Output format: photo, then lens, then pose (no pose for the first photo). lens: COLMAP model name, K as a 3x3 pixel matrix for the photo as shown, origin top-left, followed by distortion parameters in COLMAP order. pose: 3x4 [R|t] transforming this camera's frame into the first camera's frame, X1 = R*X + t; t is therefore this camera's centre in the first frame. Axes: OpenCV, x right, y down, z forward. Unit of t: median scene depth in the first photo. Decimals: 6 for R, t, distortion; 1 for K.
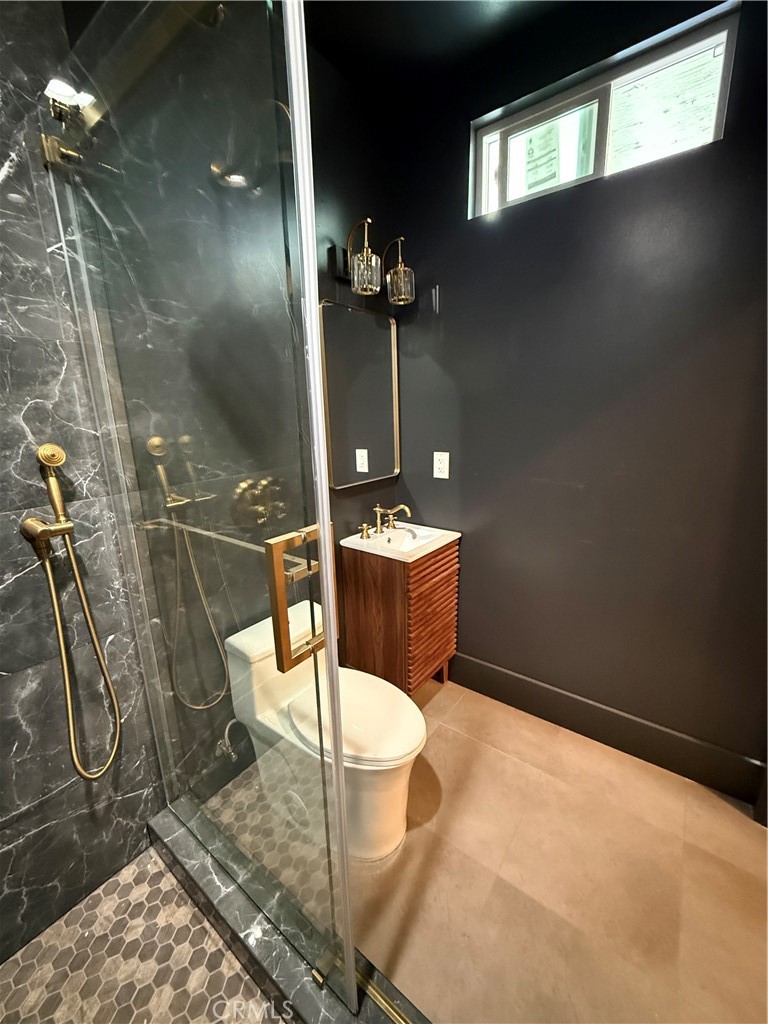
lens RADIAL K [[411.2, 0, 381.2], [0, 411.2, 507.8], [0, 0, 1]] dist [0.000106, 0.000776]
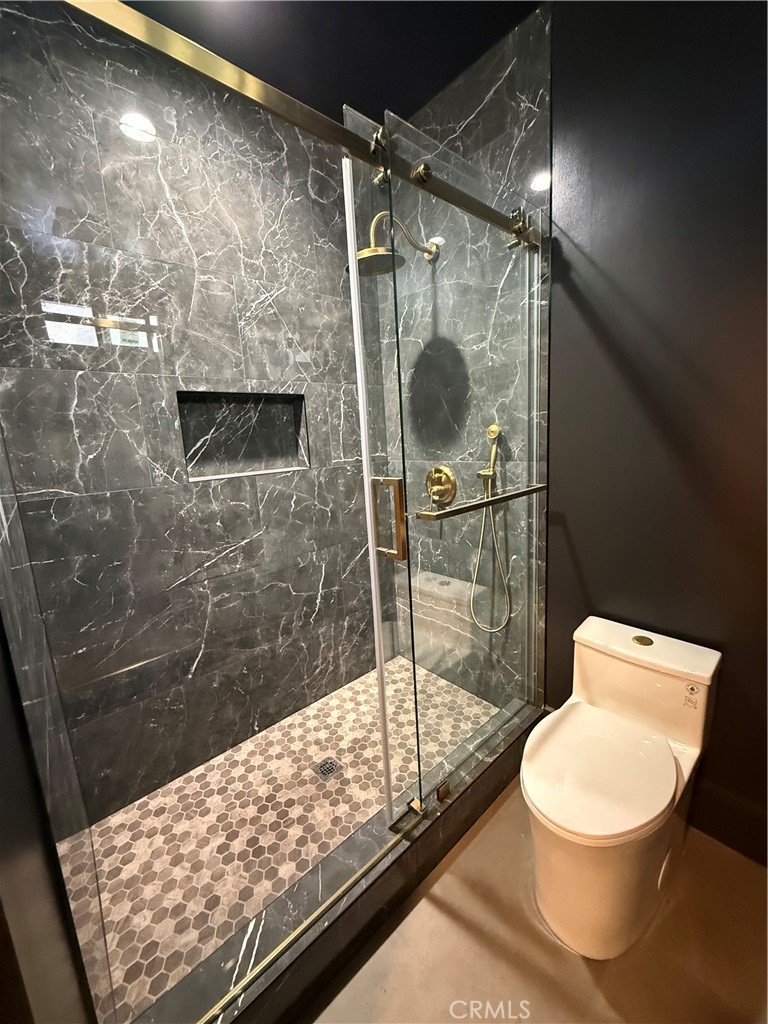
lens RADIAL K [[411.2, 0, 382.4], [0, 411.2, 510.8], [0, 0, 1]] dist [0.000106, 0.000776]
pose [[-0.190778, 0.213938, -0.958037, 0.905601], [-0.180231, 0.951737, 0.248422, -0.139061], [0.964946, 0.220061, -0.143012, 0.783075]]
